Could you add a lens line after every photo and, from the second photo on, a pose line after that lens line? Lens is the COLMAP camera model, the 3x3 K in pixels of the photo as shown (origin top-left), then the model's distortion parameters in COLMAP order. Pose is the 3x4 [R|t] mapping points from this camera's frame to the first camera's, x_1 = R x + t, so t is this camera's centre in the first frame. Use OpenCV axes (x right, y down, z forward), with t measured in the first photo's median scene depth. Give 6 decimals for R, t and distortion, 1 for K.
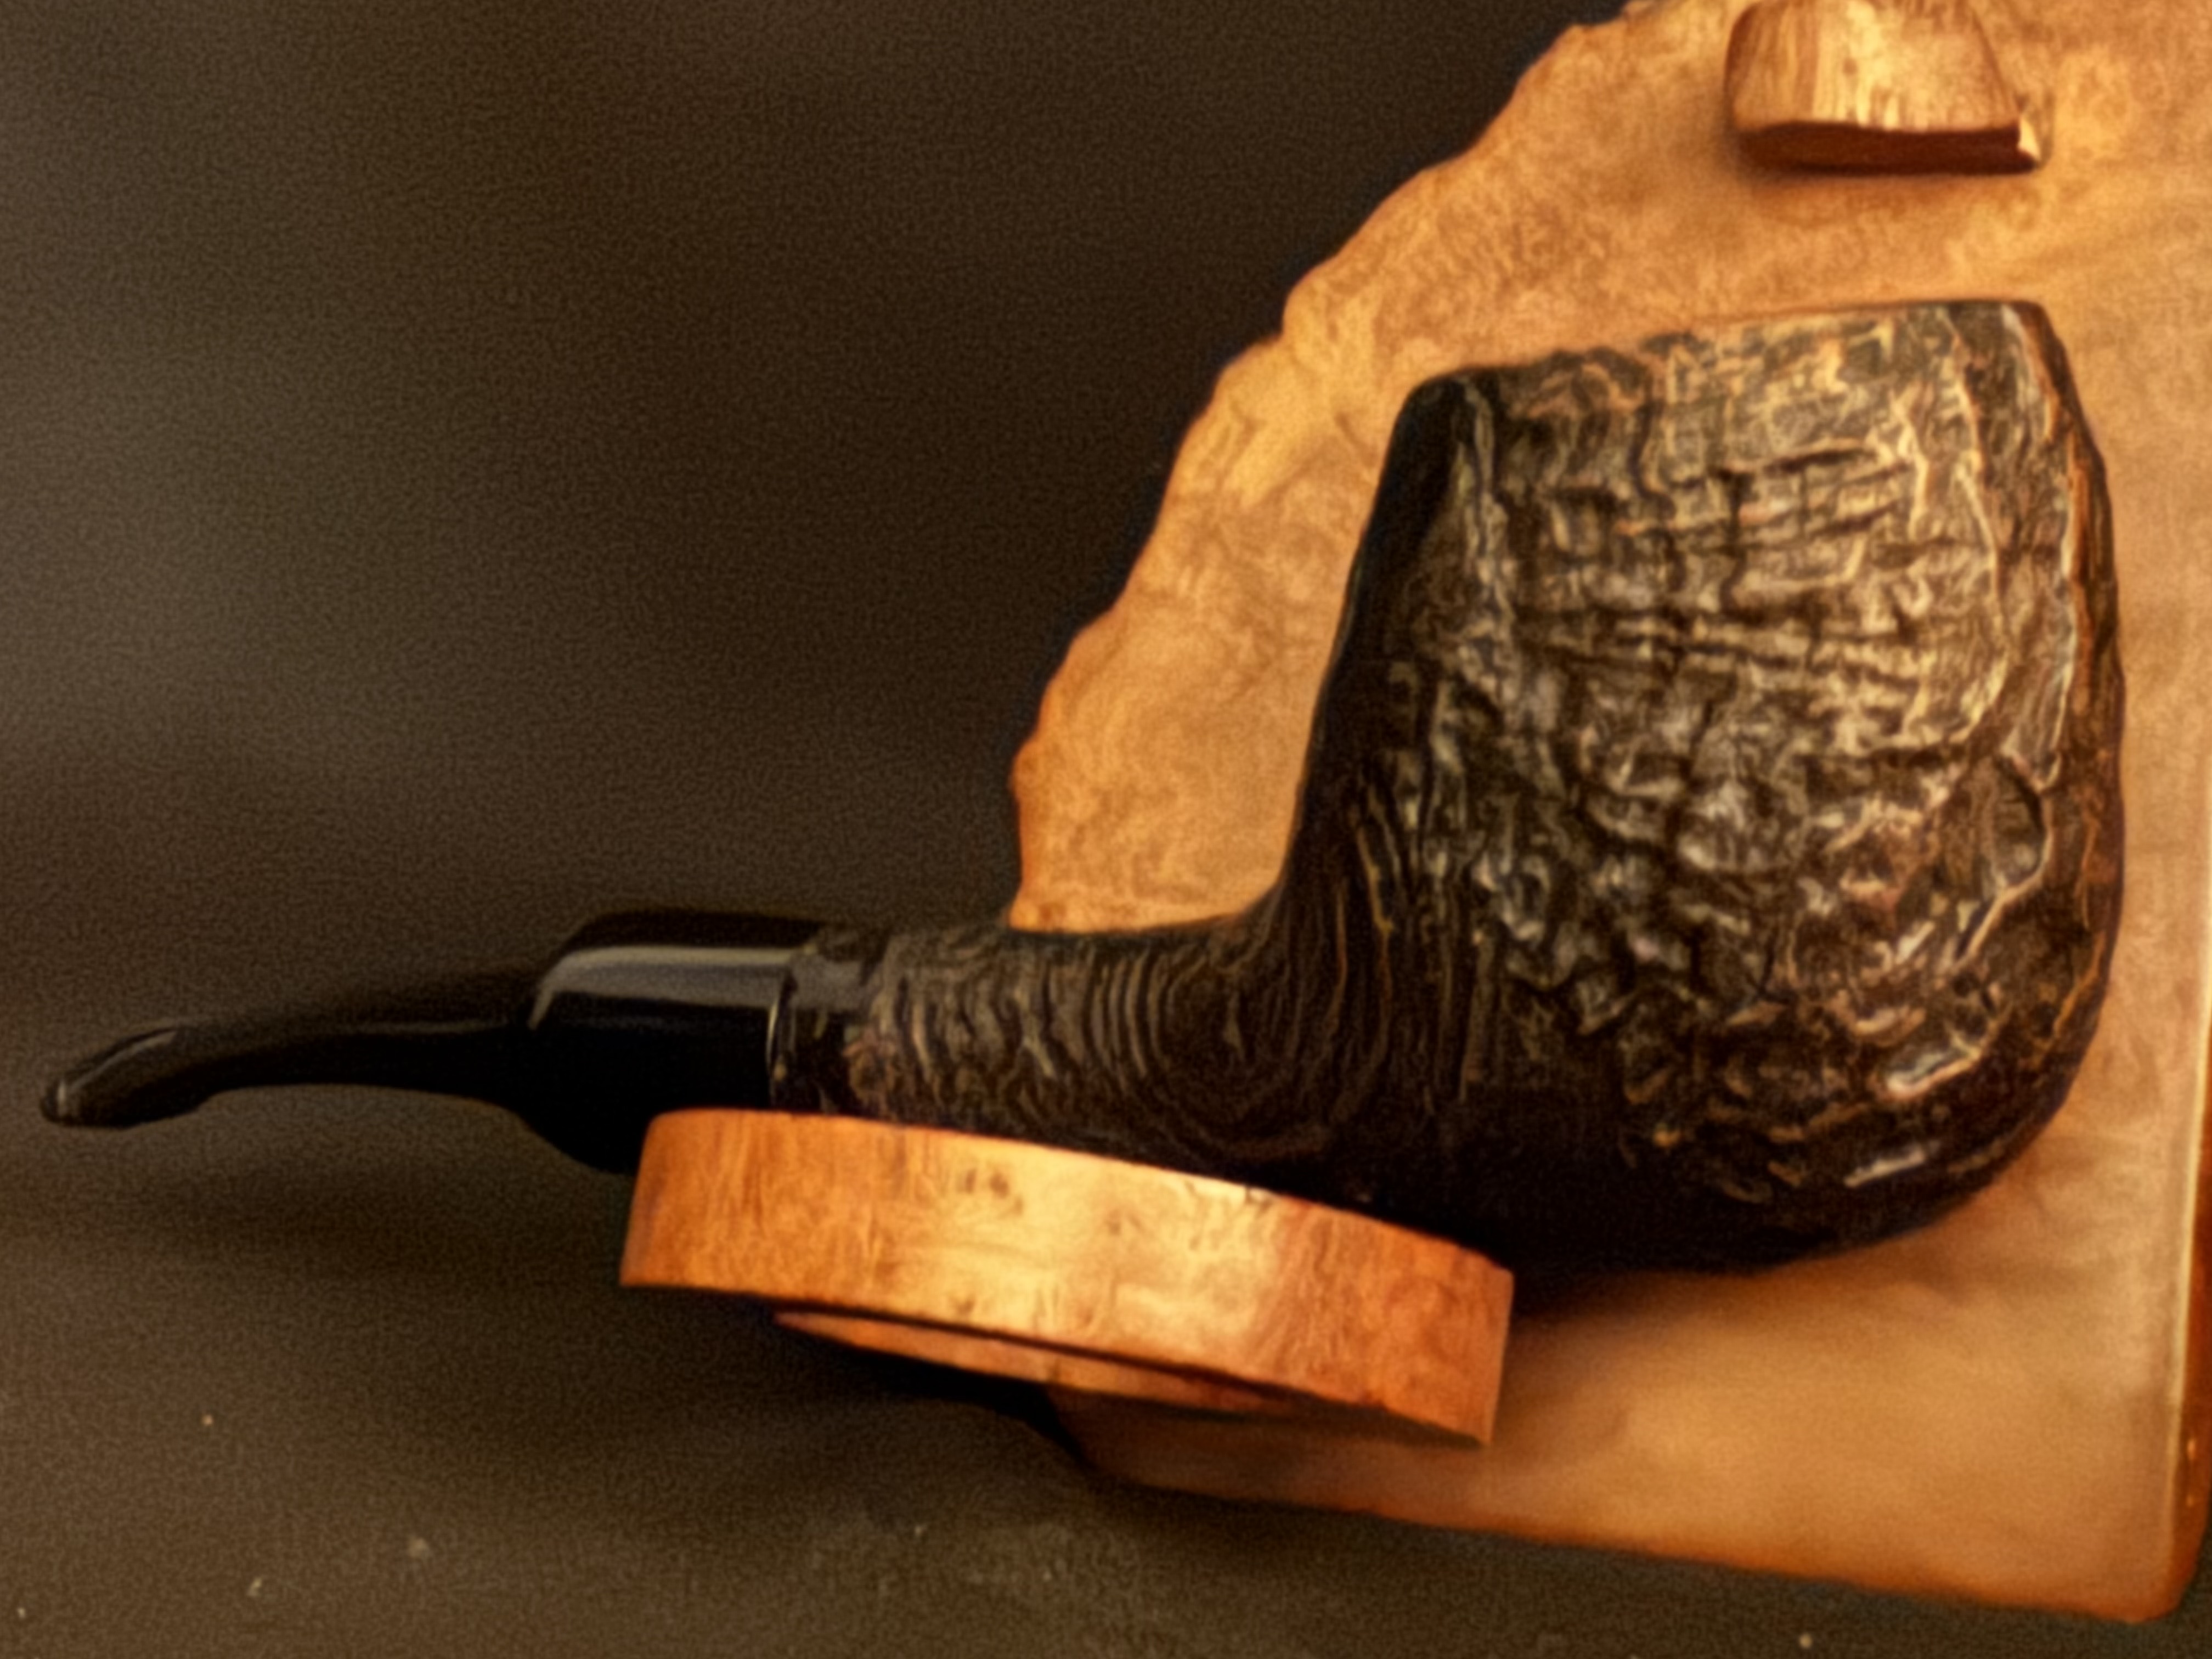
lens RADIAL K [[3407.8, 0, 940.4], [0, 3407.8, 787.0], [0, 0, 1]] dist [0.096193, 0.000000]
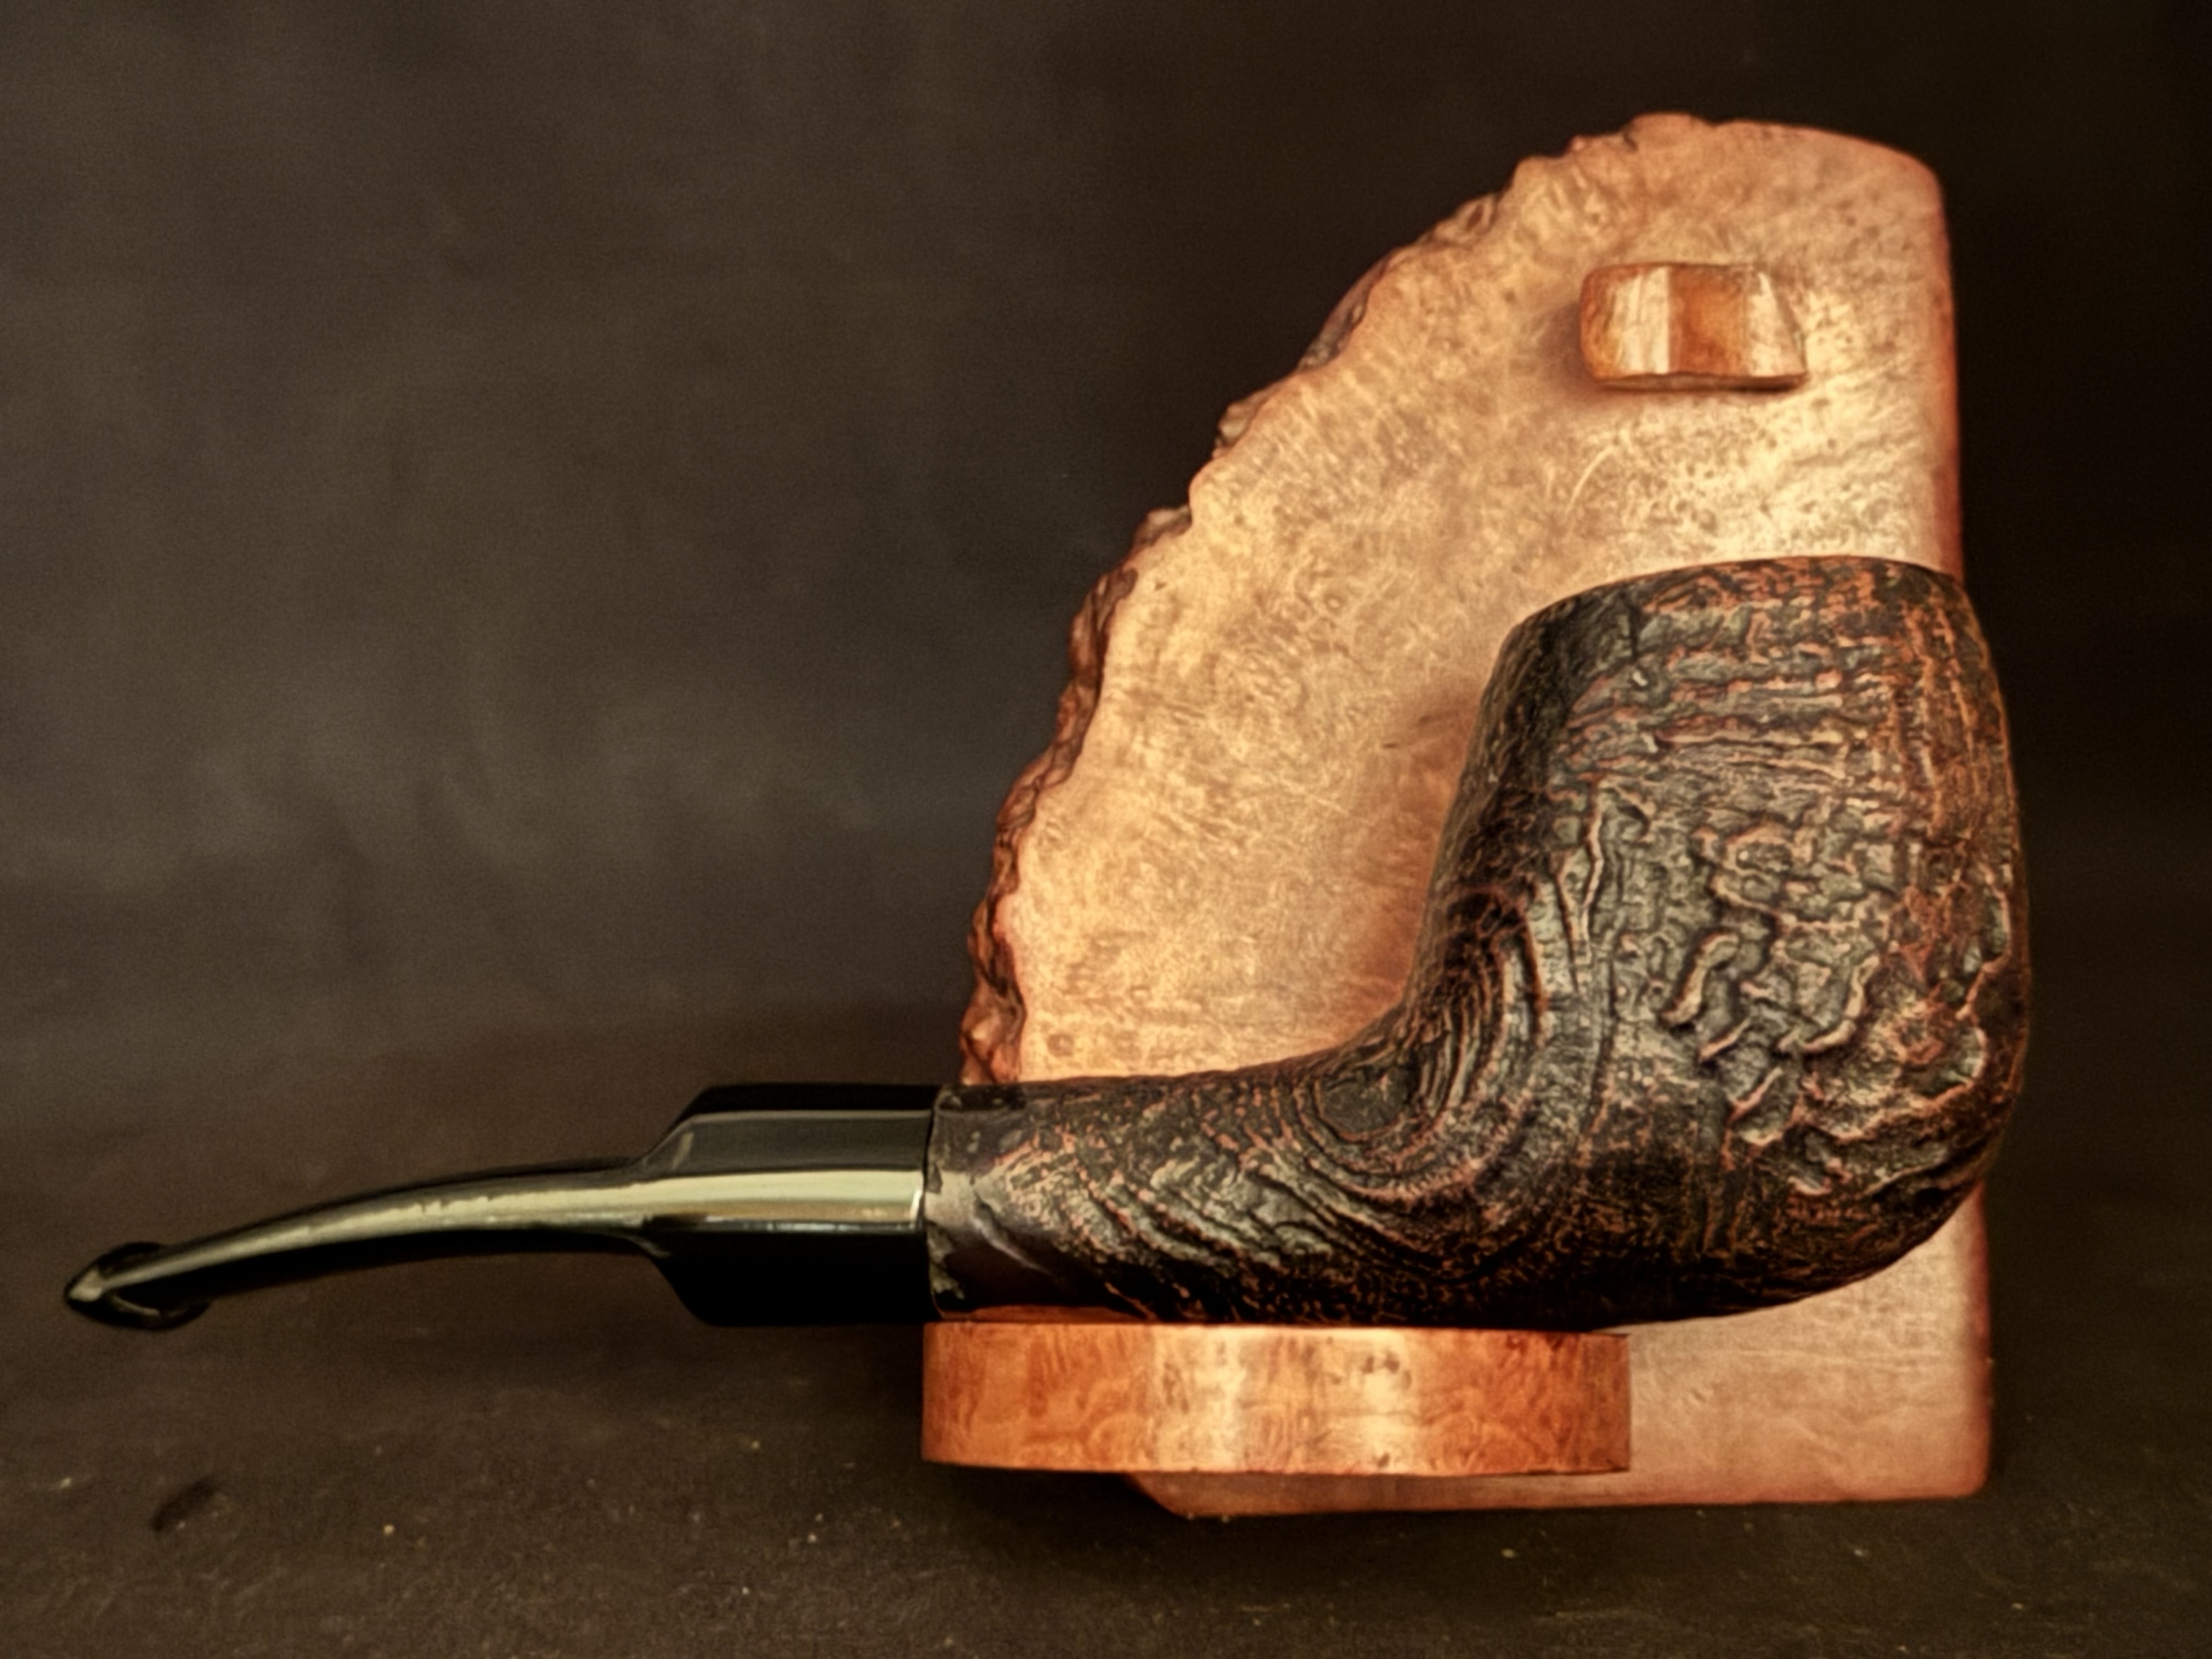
lens RADIAL K [[4100.8, 0, 1106.4], [0, 4100.8, 802.1], [0, 0, 1]] dist [0.167087, 0.000000]
pose [[0.889164, -0.107708, 0.444732, -0.595008], [0.048169, 0.988535, 0.143103, -0.255624], [-0.455046, -0.105820, 0.884158, -0.245415]]
